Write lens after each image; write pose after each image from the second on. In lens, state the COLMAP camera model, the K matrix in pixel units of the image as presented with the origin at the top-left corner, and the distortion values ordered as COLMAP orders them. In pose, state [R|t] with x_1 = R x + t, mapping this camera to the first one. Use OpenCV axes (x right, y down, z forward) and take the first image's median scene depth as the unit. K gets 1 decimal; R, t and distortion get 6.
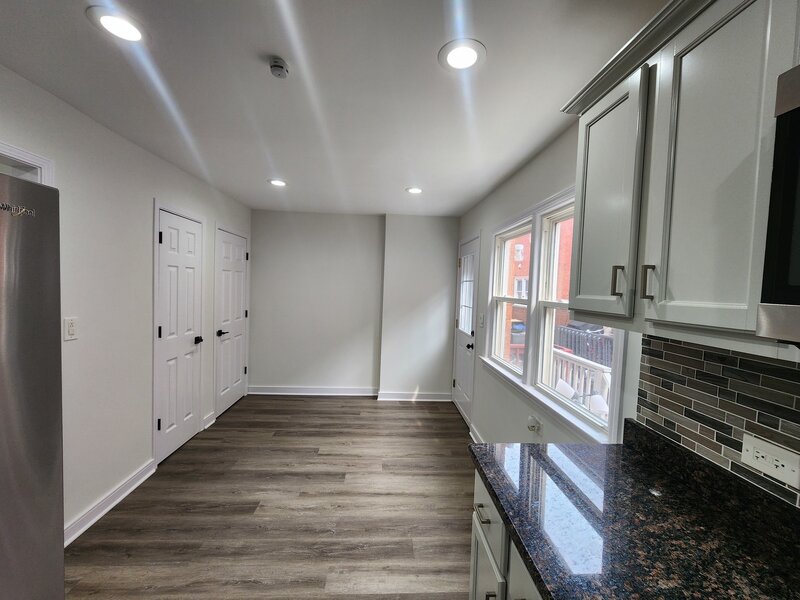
lens RADIAL K [[330.2, 0, 401.3], [0, 330.2, 300.5], [0, 0, 1]] dist [0.001560, 0.000014]
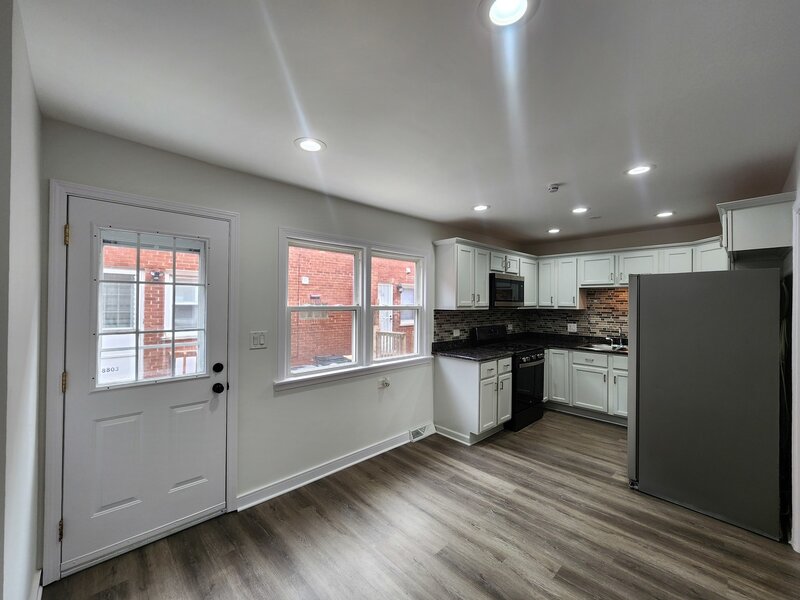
lens RADIAL K [[331.4, 0, 400.0], [0, 331.4, 300.0], [0, 0, 1]] dist [0.001018, 0.000277]
pose [[-0.646557, -0.034738, 0.762075, -0.752278], [0.003583, 0.998813, 0.048570, -0.092280], [-0.762857, 0.034134, -0.645665, 1.724454]]
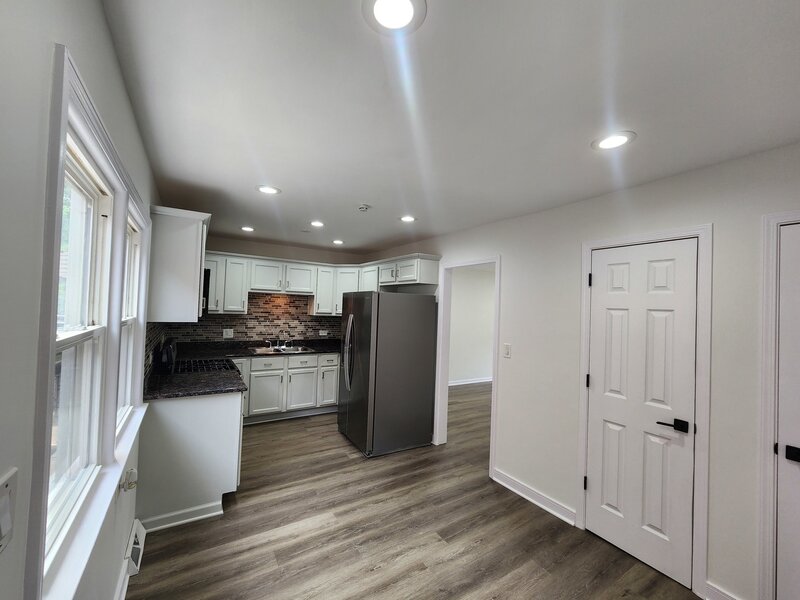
lens RADIAL K [[330.2, 0, 401.3], [0, 330.2, 300.5], [0, 0, 1]] dist [0.001560, 0.000014]
pose [[-0.870227, -0.078444, -0.486365, 0.218895], [-0.089144, 0.996018, -0.001144, -0.090952], [0.484518, 0.042361, -0.873755, 1.715708]]
